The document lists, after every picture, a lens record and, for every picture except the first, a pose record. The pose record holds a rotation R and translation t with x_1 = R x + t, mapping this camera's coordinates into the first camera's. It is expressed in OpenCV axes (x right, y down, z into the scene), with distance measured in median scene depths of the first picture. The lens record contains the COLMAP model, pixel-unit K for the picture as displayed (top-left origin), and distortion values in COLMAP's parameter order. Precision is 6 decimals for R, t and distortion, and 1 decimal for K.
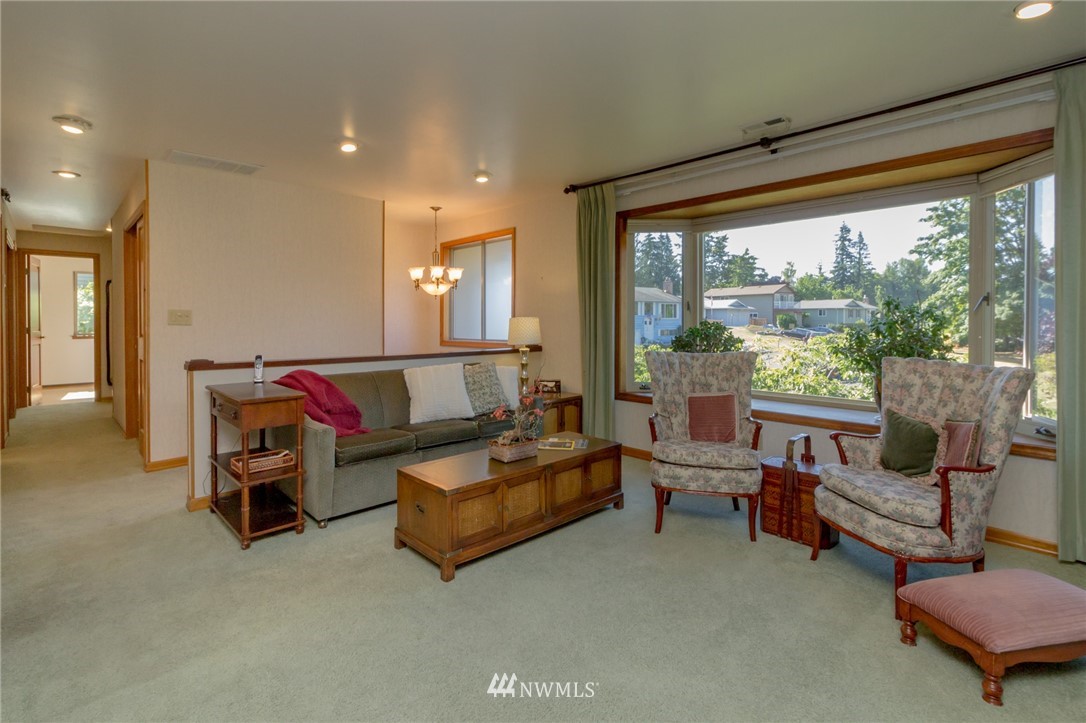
lens RADIAL K [[495.1, 0, 573.8], [0, 495.1, 333.8], [0, 0, 1]] dist [0.003258, 0.000335]
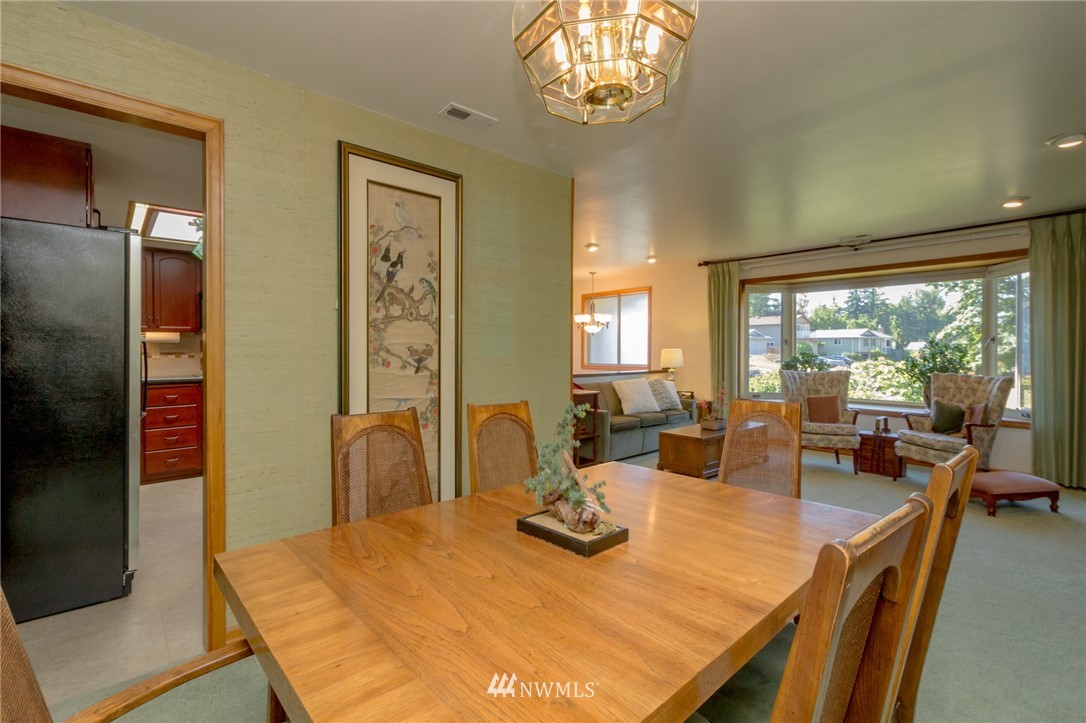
lens RADIAL K [[495.1, 0, 541.0], [0, 495.1, 355.2], [0, 0, 1]] dist [0.003258, 0.000335]
pose [[0.998288, 0.002476, -0.058441, -0.408674], [-0.003213, 0.999916, -0.012525, 0.005483], [0.058405, 0.012691, 0.998212, -0.524855]]
